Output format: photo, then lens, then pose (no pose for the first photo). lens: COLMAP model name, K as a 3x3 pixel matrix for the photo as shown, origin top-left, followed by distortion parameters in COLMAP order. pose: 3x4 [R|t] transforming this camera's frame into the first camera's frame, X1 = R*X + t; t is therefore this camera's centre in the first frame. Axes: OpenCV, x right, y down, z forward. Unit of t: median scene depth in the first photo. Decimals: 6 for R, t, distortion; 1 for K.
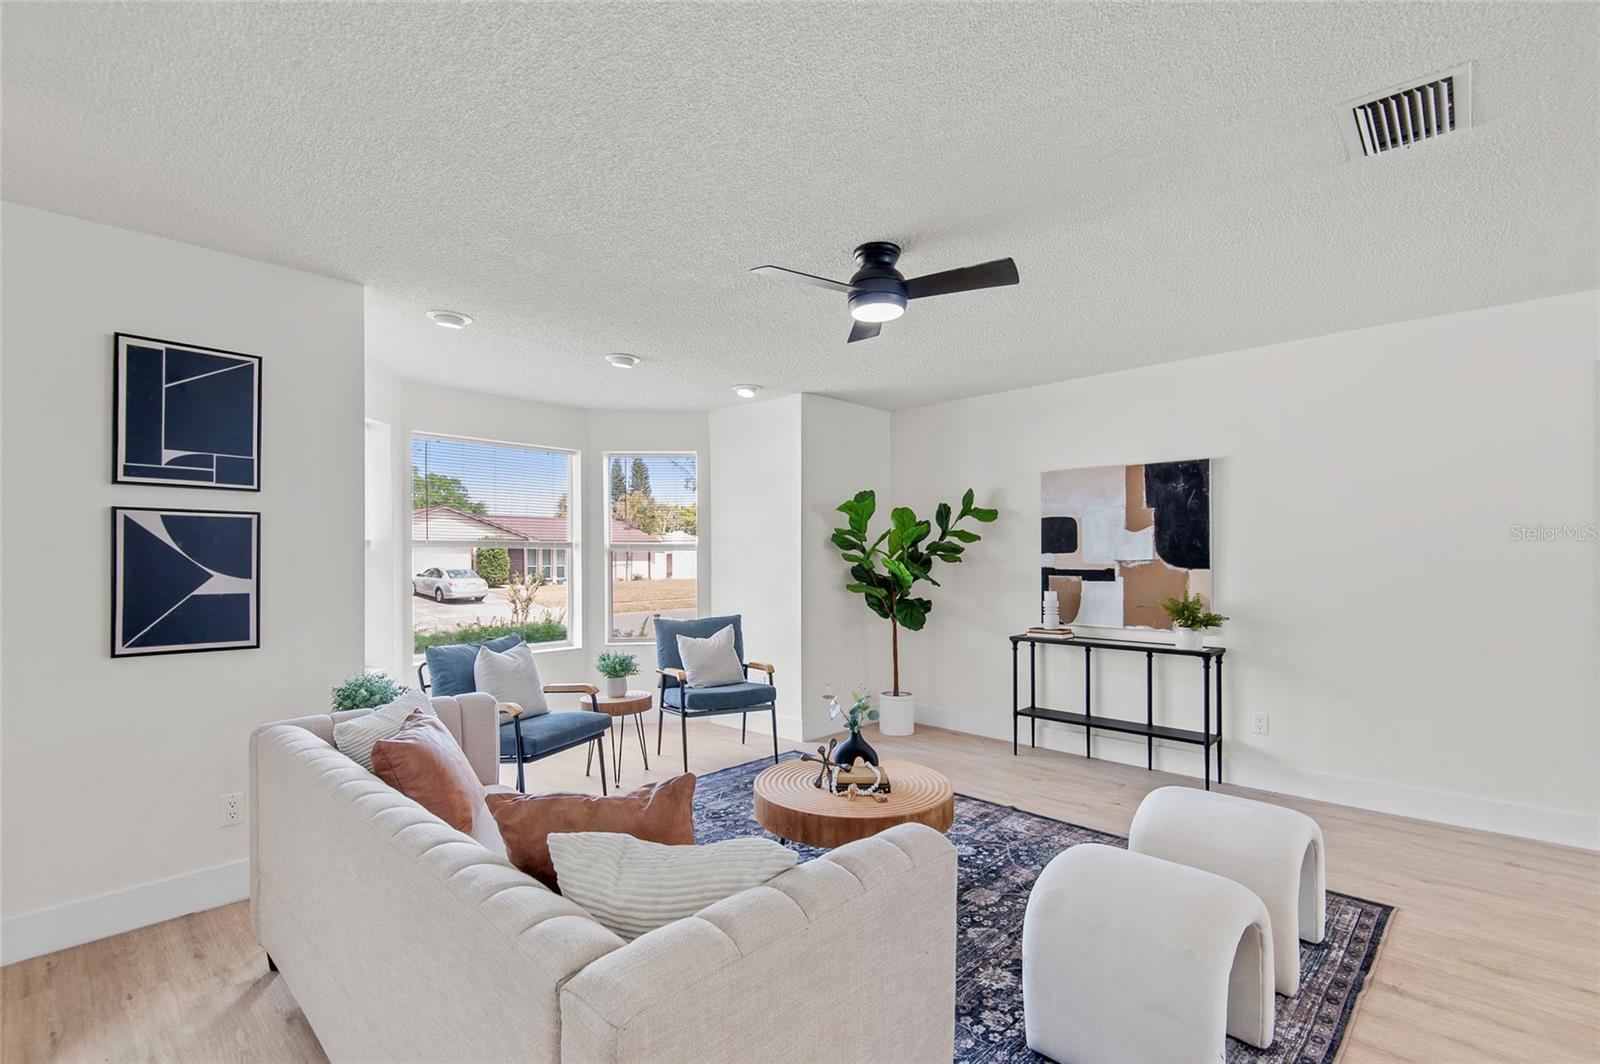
lens RADIAL K [[709.1, 0, 799.7], [0, 709.1, 560.1], [0, 0, 1]] dist [0.000387, -0.000050]
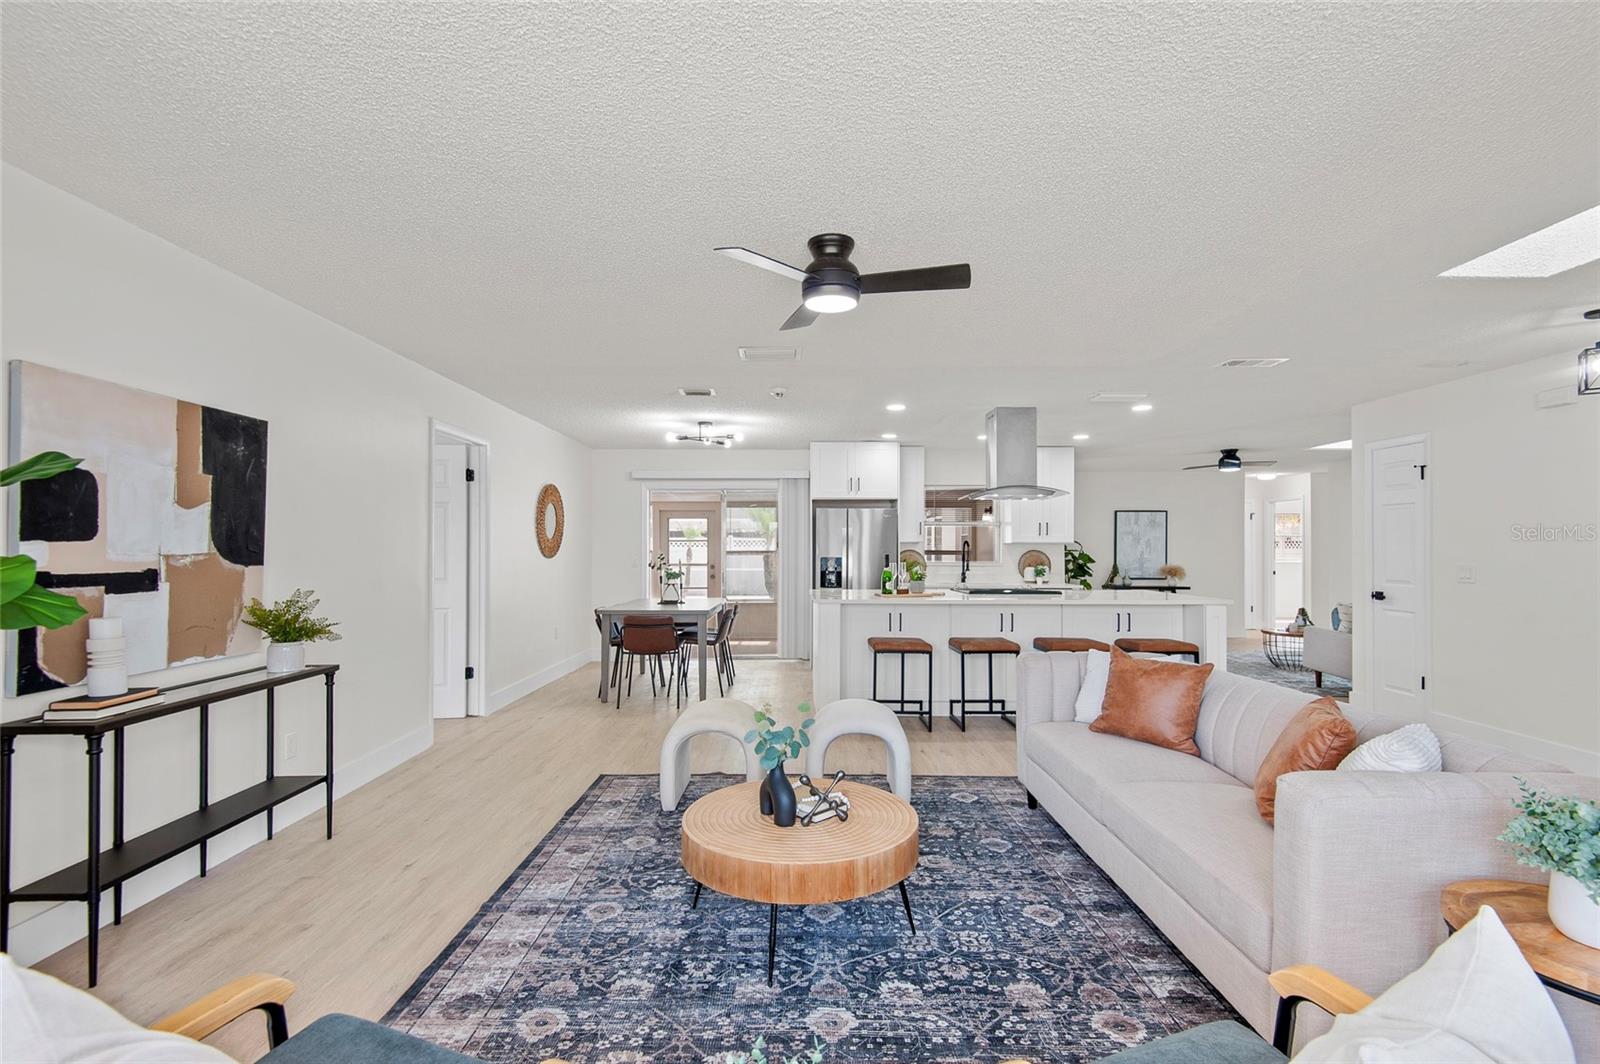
lens RADIAL K [[733.8, 0, 798.8], [0, 733.8, 556.9], [0, 0, 1]] dist [0.000968, -0.000505]
pose [[-0.692906, -0.004162, 0.721016, -0.363872], [0.004600, 0.999937, 0.010192, -0.001950], [-0.721013, 0.010379, -0.692844, 1.054462]]
